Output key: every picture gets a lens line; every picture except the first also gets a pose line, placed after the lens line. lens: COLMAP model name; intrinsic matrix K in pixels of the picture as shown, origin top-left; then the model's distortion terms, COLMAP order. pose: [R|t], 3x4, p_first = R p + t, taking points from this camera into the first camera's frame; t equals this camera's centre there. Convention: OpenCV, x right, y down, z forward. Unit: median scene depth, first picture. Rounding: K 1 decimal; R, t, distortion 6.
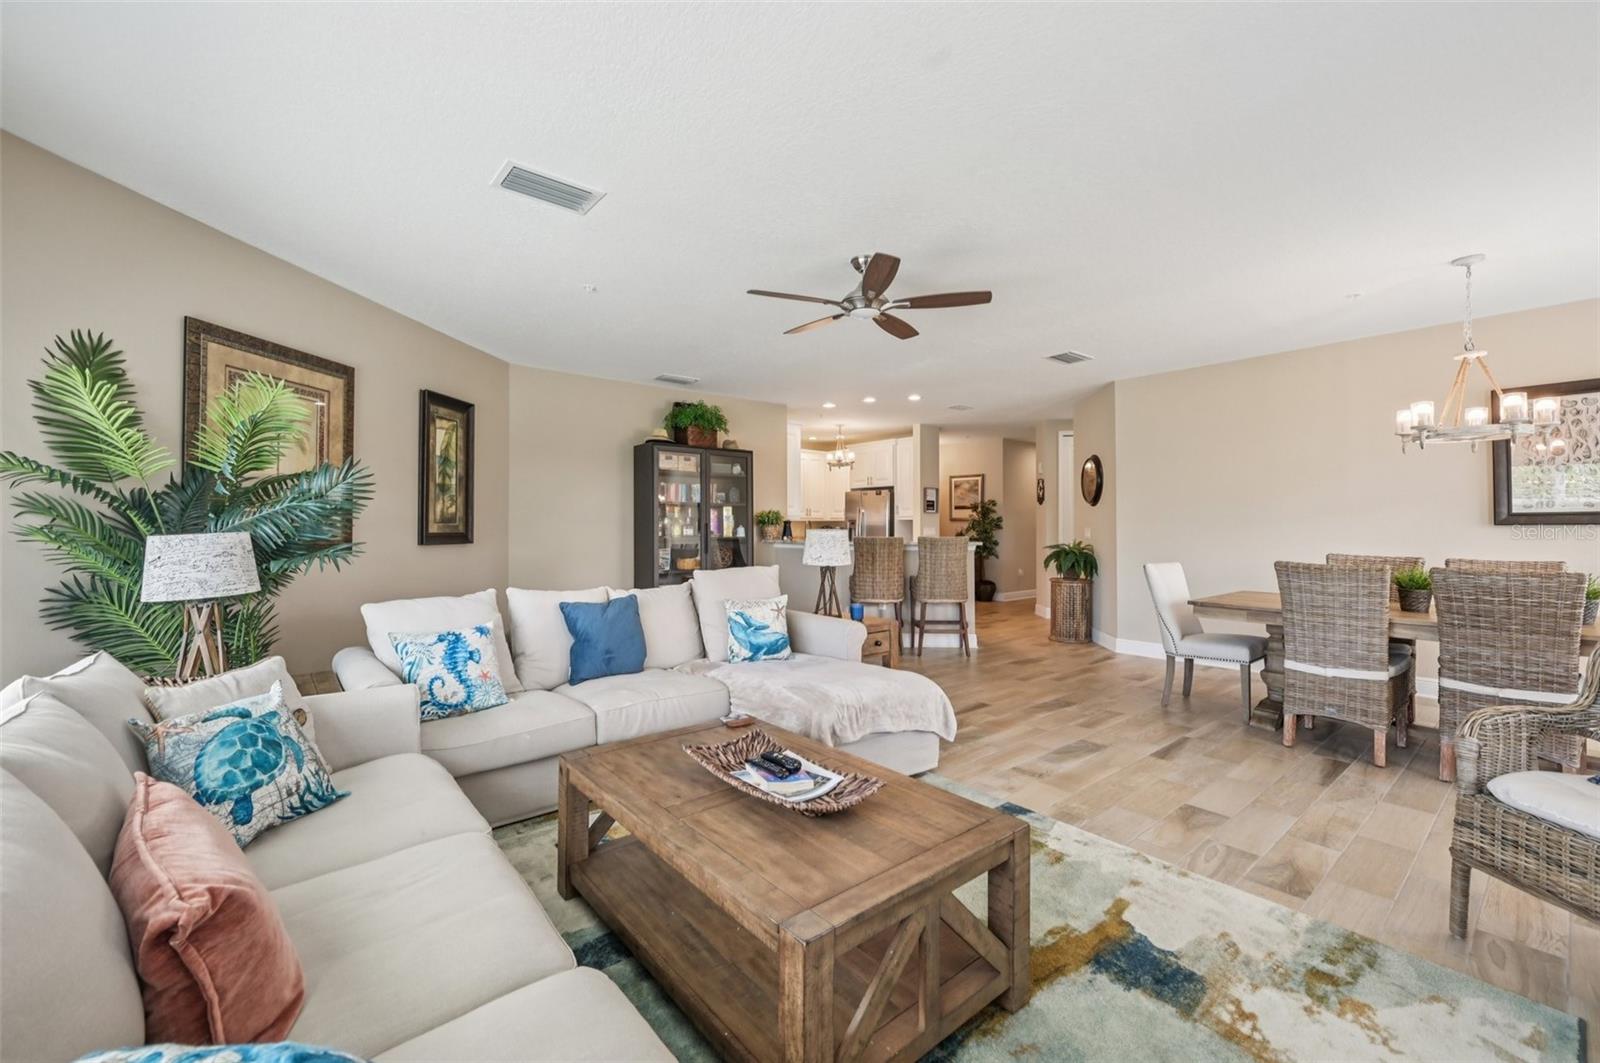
lens RADIAL K [[639.2, 0, 788.9], [0, 639.2, 514.1], [0, 0, 1]] dist [-0.005605, 0.001914]
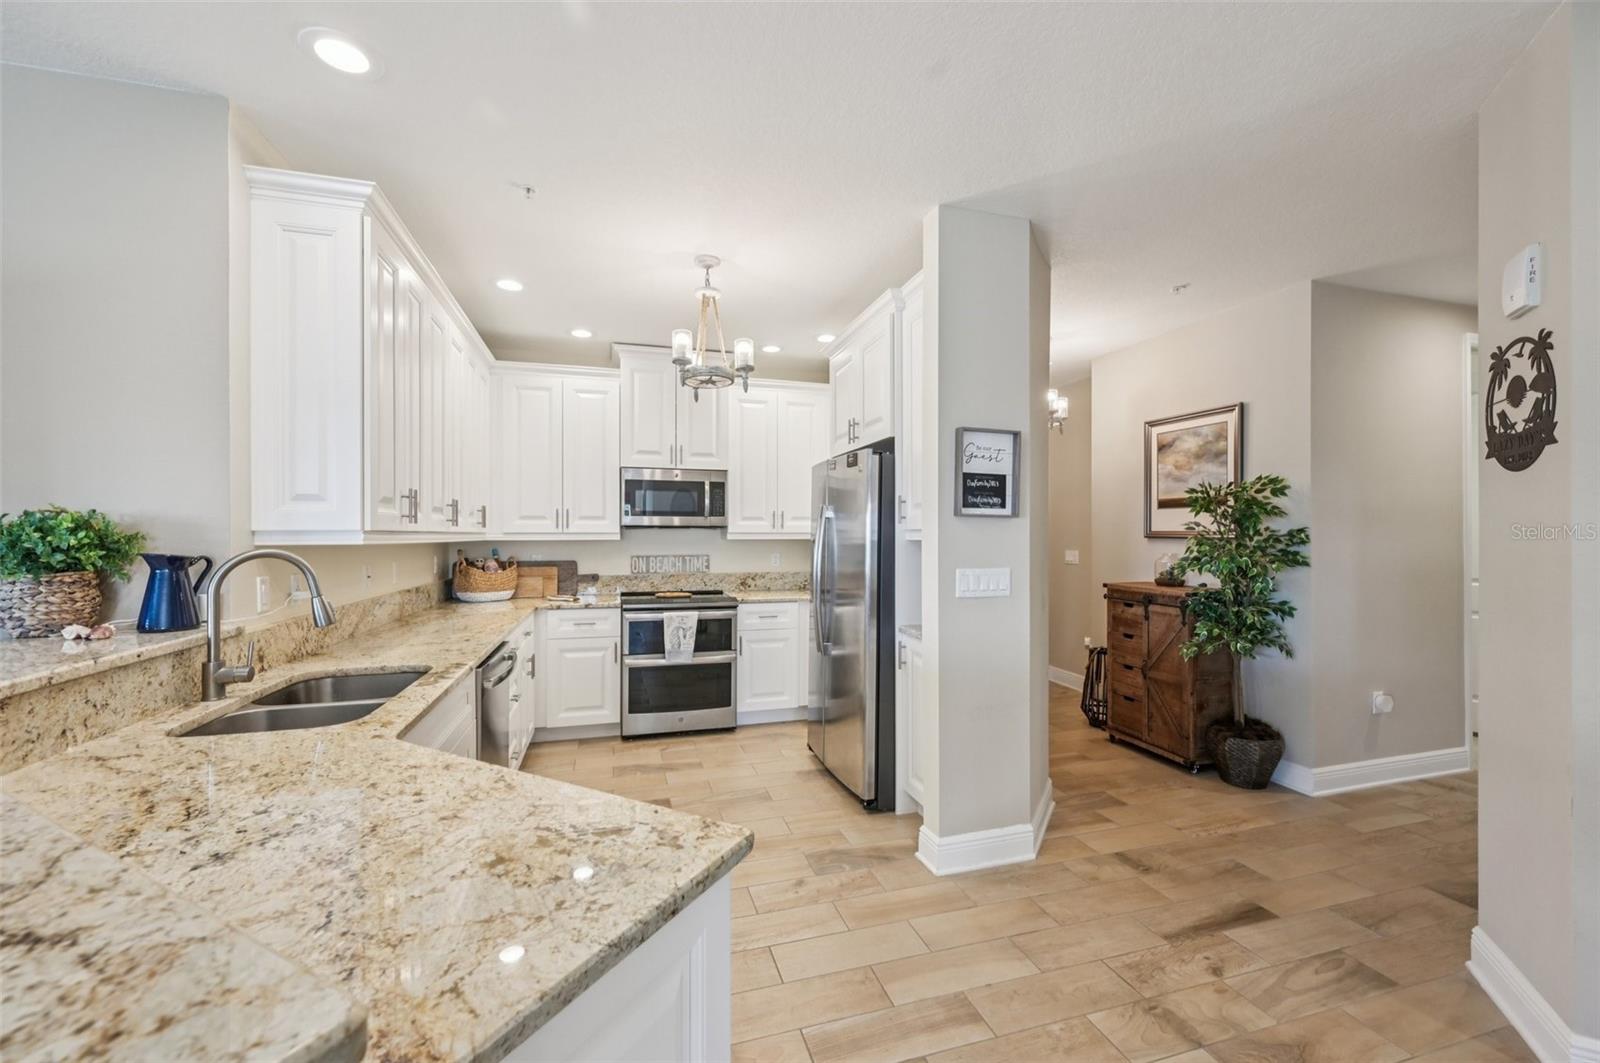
lens RADIAL K [[639.2, 0, 792.8], [0, 639.2, 535.5], [0, 0, 1]] dist [-0.005605, 0.001914]
pose [[0.925868, -0.000042, -0.377848, 0.514830], [0.006613, 0.999849, 0.016092, 0.002666], [0.377790, -0.017398, 0.925728, 1.450524]]
